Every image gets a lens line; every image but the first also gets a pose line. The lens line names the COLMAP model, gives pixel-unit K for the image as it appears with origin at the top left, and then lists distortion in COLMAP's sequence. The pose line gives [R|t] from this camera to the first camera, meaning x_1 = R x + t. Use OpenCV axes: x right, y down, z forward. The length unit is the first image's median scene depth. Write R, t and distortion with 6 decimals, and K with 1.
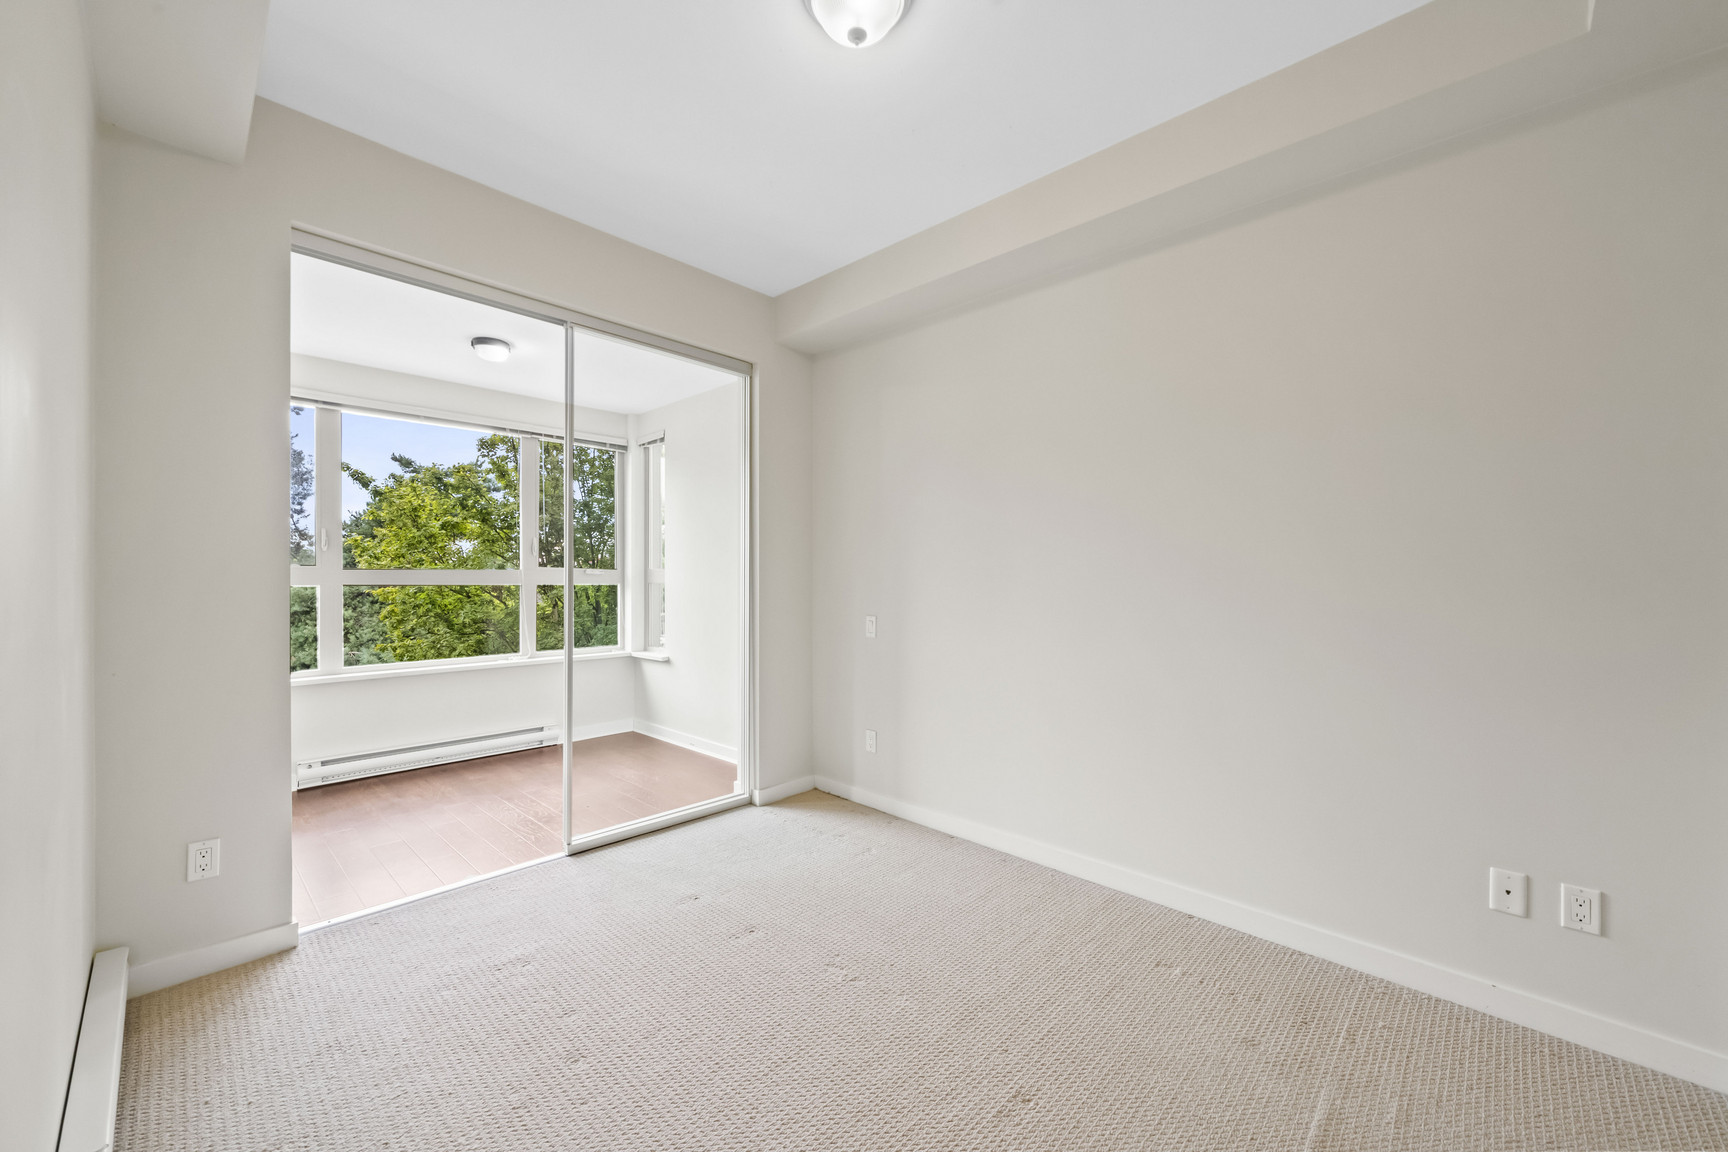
lens RADIAL K [[661.2, 0, 854.8], [0, 661.2, 586.0], [0, 0, 1]] dist [-0.005475, -0.000727]
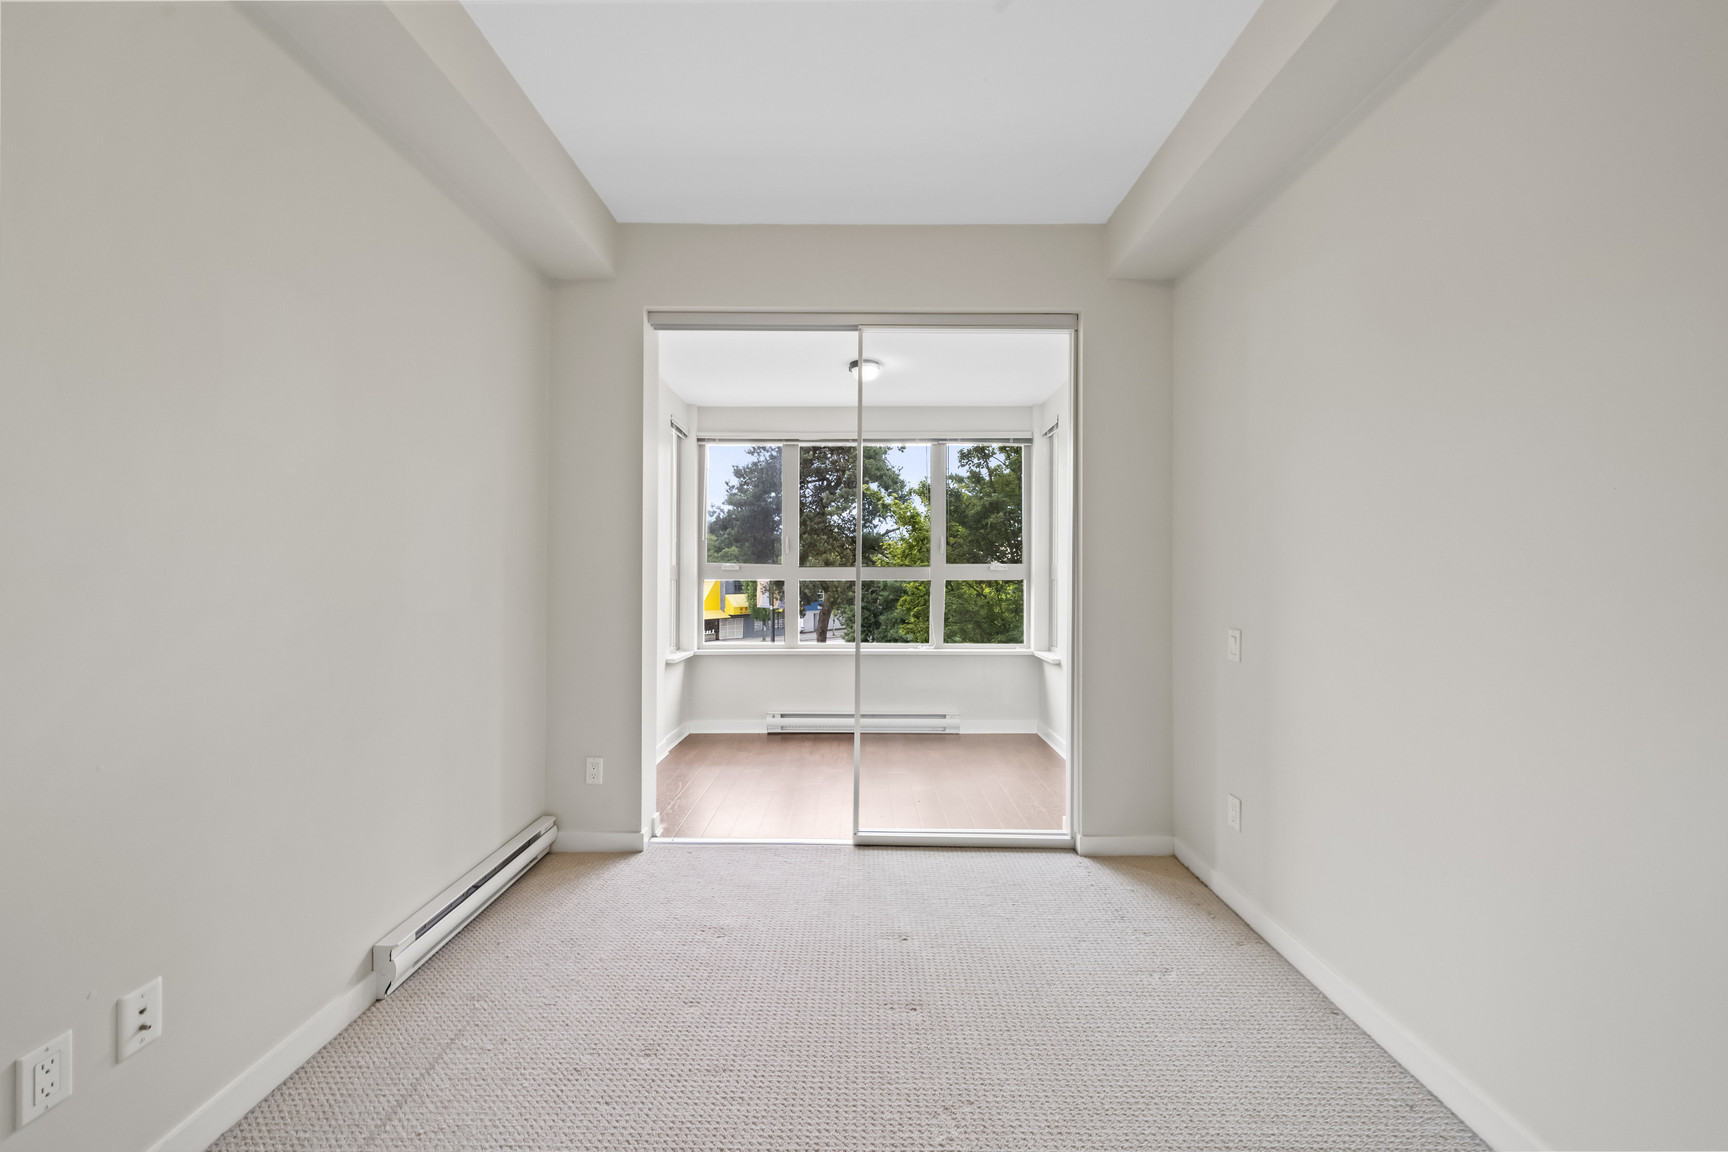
lens RADIAL K [[637.6, 0, 858.1], [0, 637.6, 574.8], [0, 0, 1]] dist [-0.000525, -0.000231]
pose [[0.689512, 0.002056, -0.724271, 0.232437], [-0.010025, 0.999927, -0.006706, -0.003518], [0.724205, 0.011885, 0.689483, 0.256967]]
